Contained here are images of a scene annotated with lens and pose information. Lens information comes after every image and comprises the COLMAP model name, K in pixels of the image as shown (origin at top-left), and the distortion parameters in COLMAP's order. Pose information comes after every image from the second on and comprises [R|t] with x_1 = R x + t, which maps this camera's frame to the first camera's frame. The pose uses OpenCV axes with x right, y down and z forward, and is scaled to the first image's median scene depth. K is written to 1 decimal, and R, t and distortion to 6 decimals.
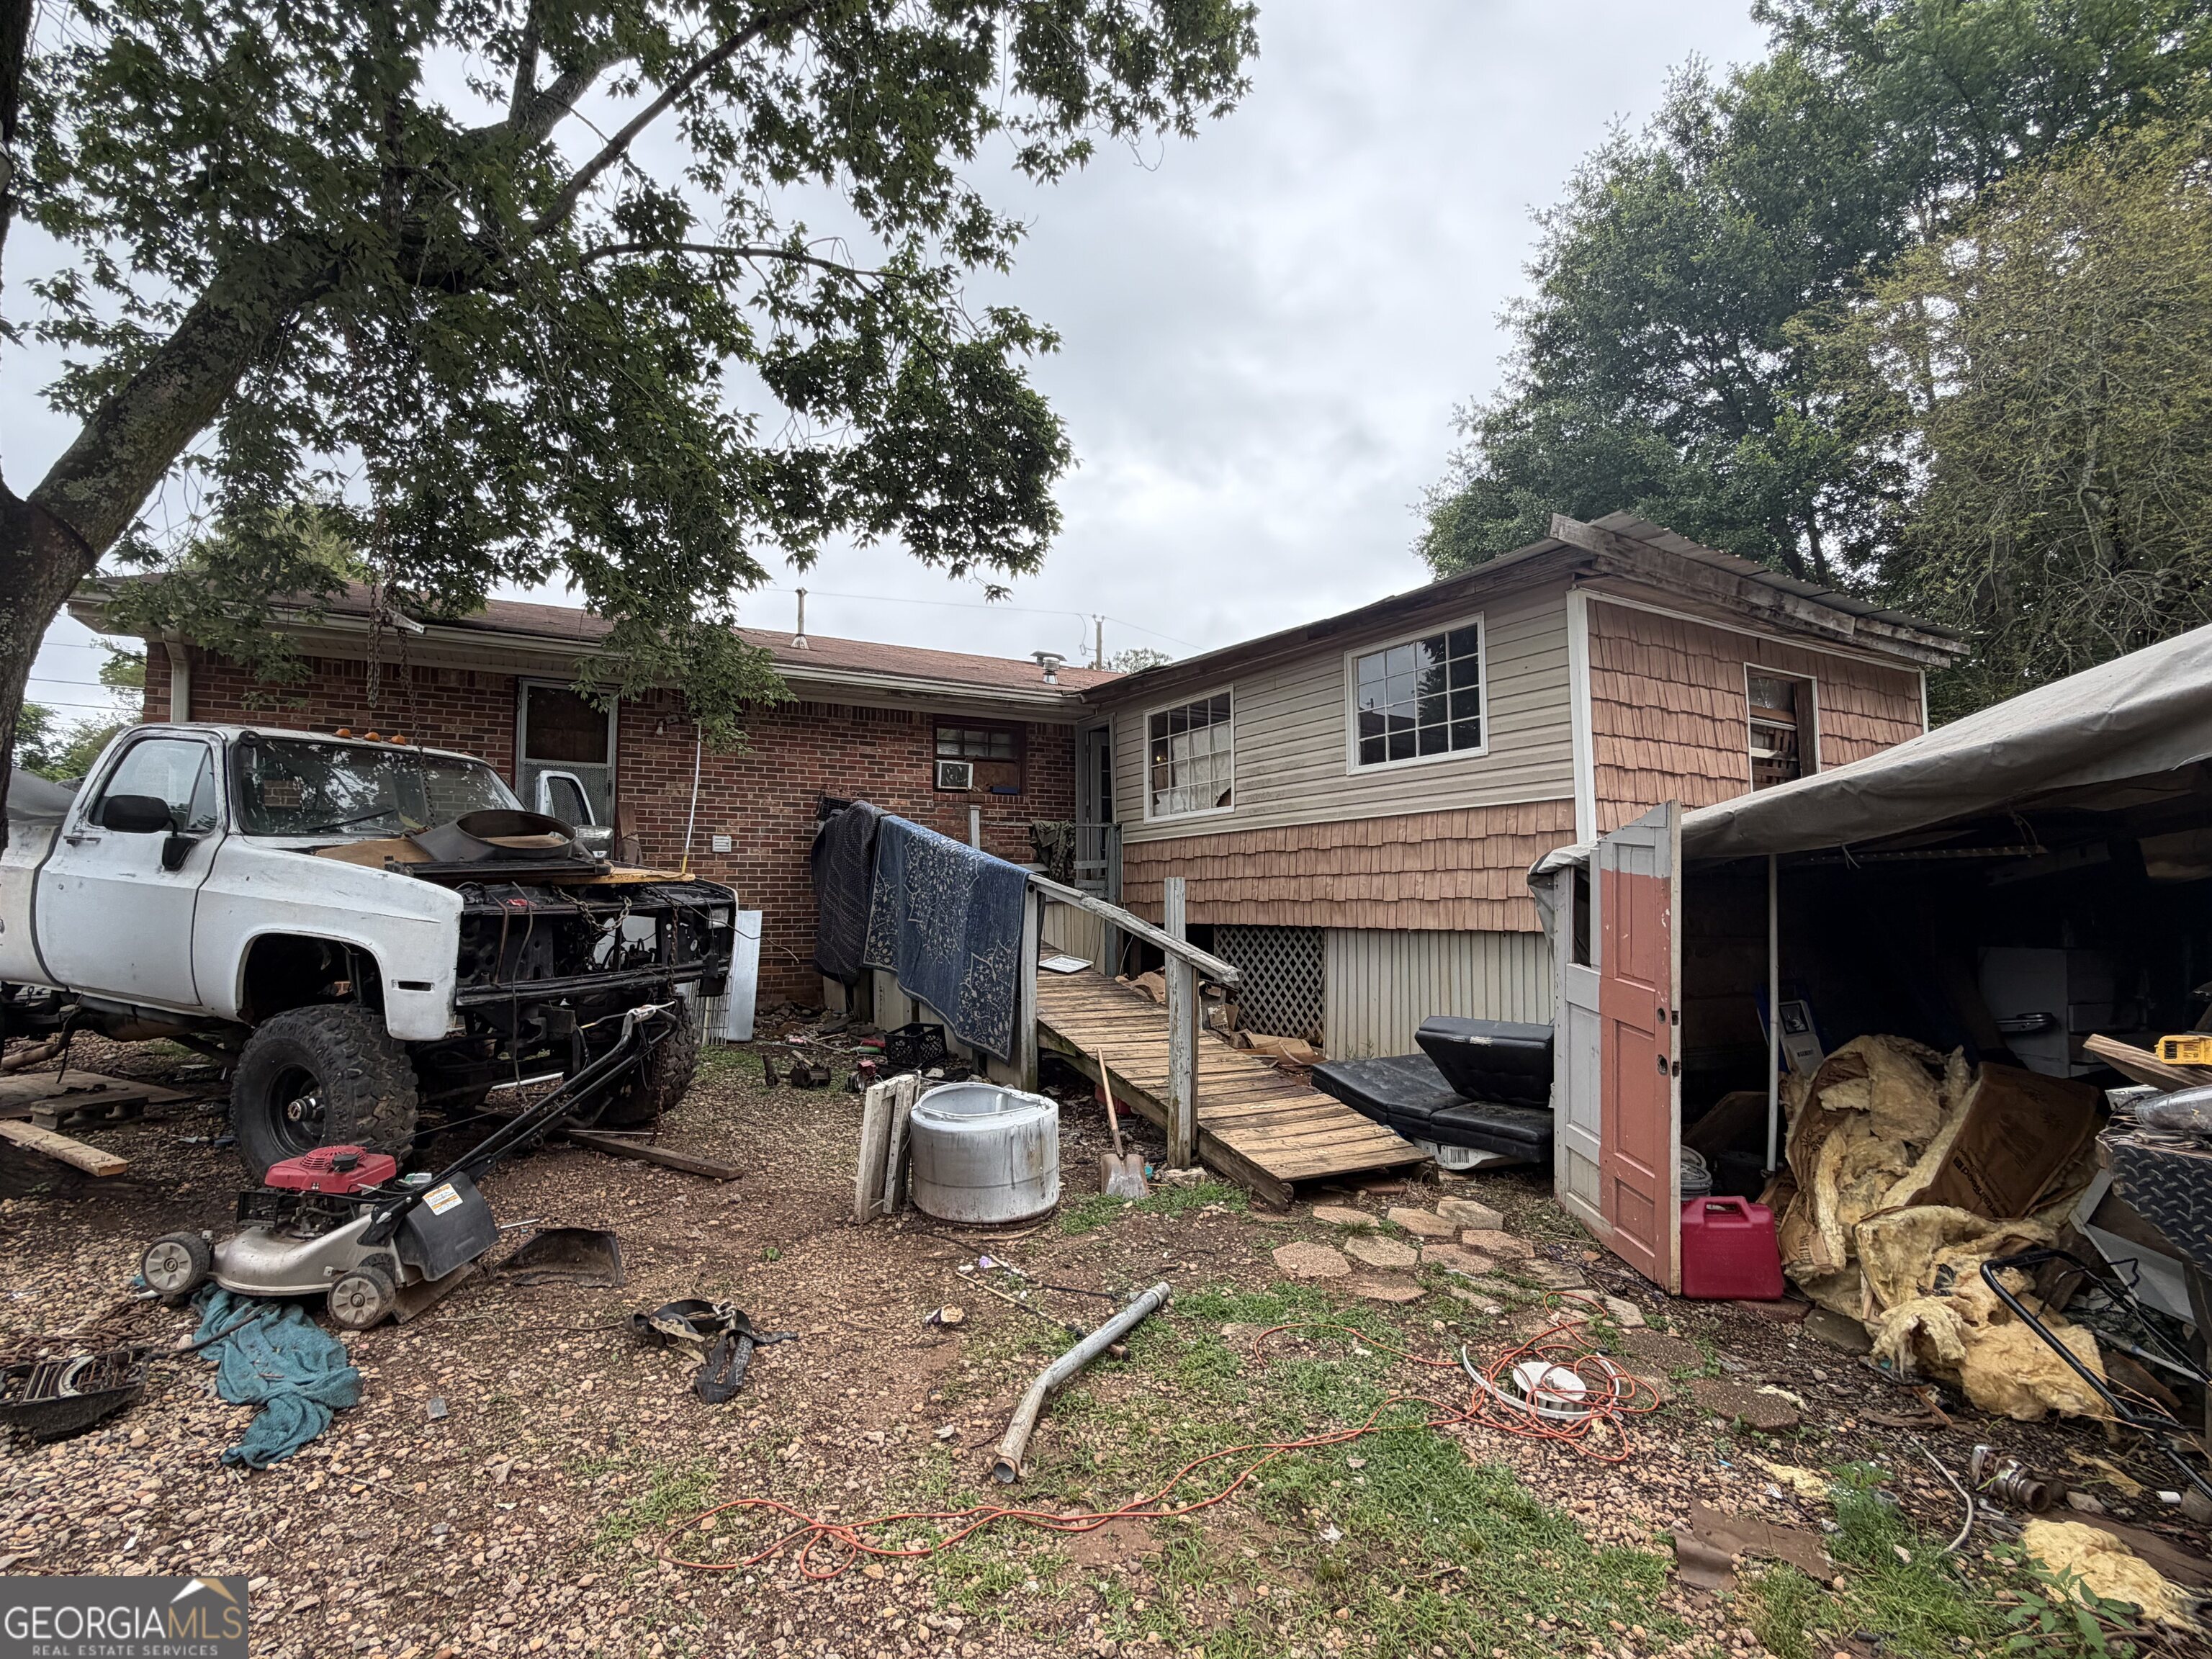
lens RADIAL K [[1026.0, 0, 1112.1], [0, 1026.0, 824.2], [0, 0, 1]] dist [0.000793, 0.000075]
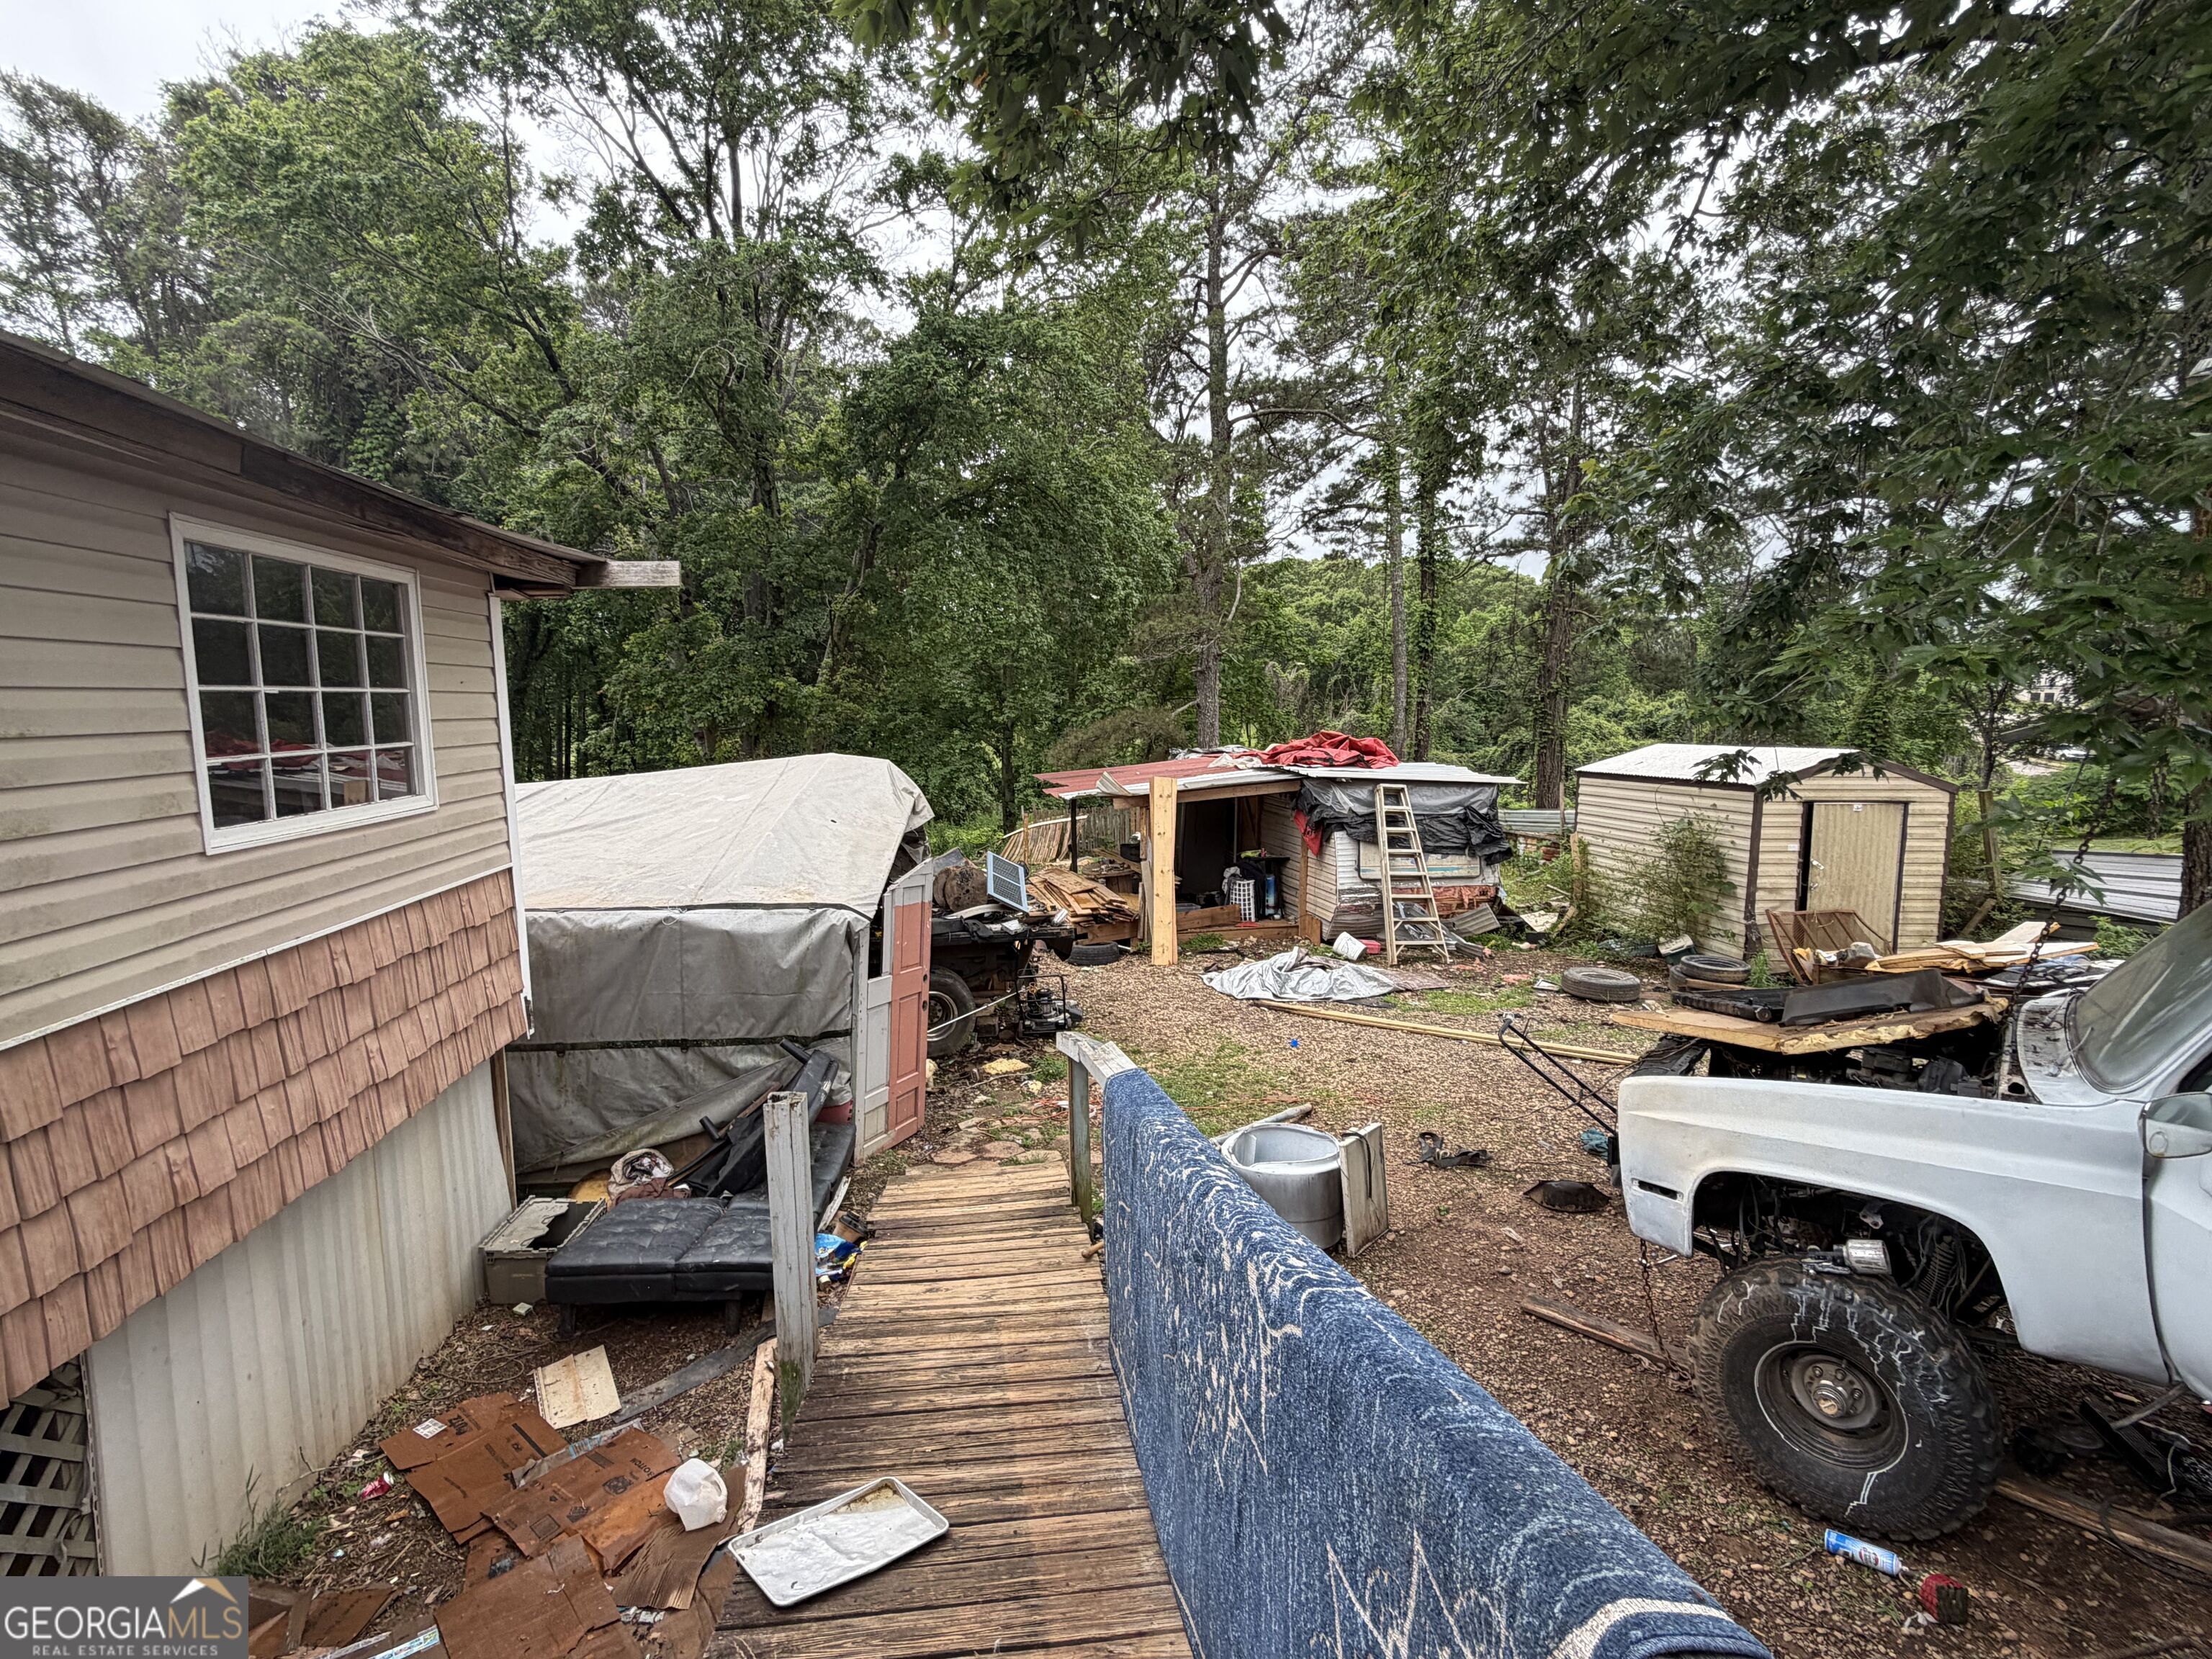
lens RADIAL K [[1036.7, 0, 1080.6], [0, 1036.7, 834.2], [0, 0, 1]] dist [-0.000852, 0.000208]
pose [[-0.911444, -0.046411, 0.408798, -0.365358], [-0.024281, 0.997953, 0.059162, -0.148902], [-0.410707, 0.043997, -0.910705, 2.104902]]
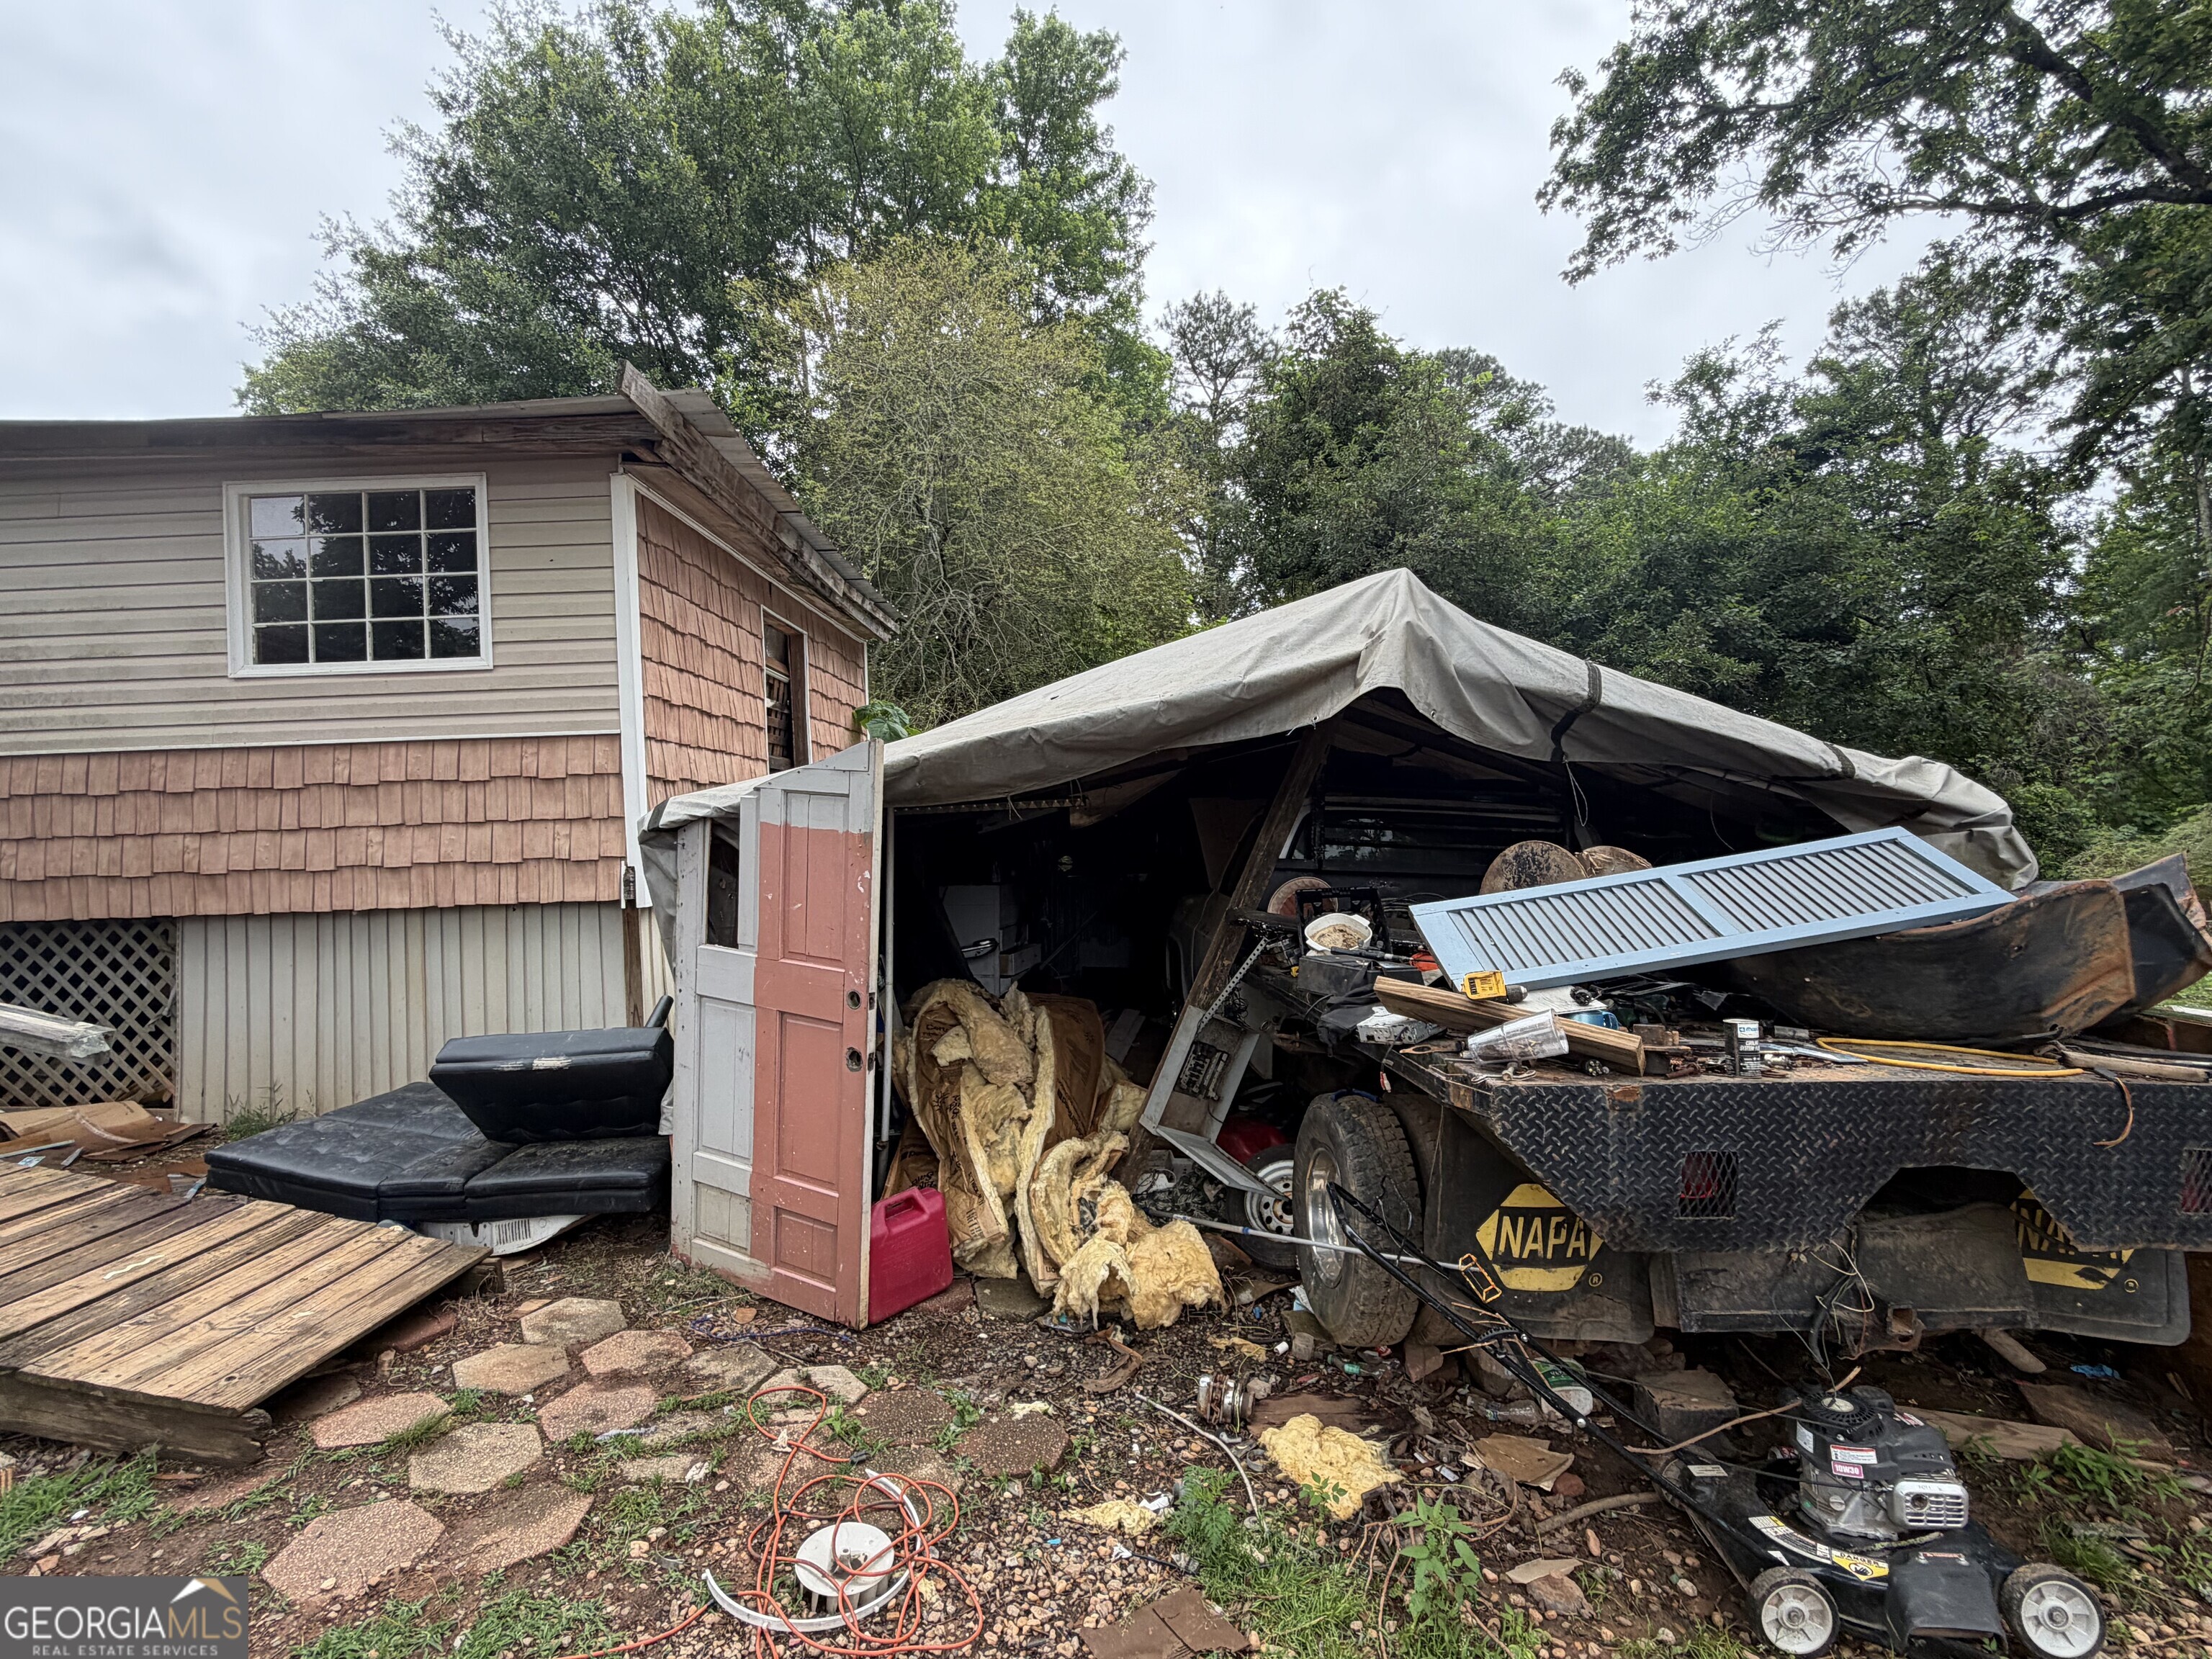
lens RADIAL K [[1026.0, 0, 1112.1], [0, 1026.0, 824.2], [0, 0, 1]] dist [0.000793, 0.000075]
pose [[0.527139, -0.009960, 0.849721, -0.044905], [-0.031587, 0.999011, 0.031306, 0.010940], [-0.849192, -0.043342, 0.526303, 0.332887]]
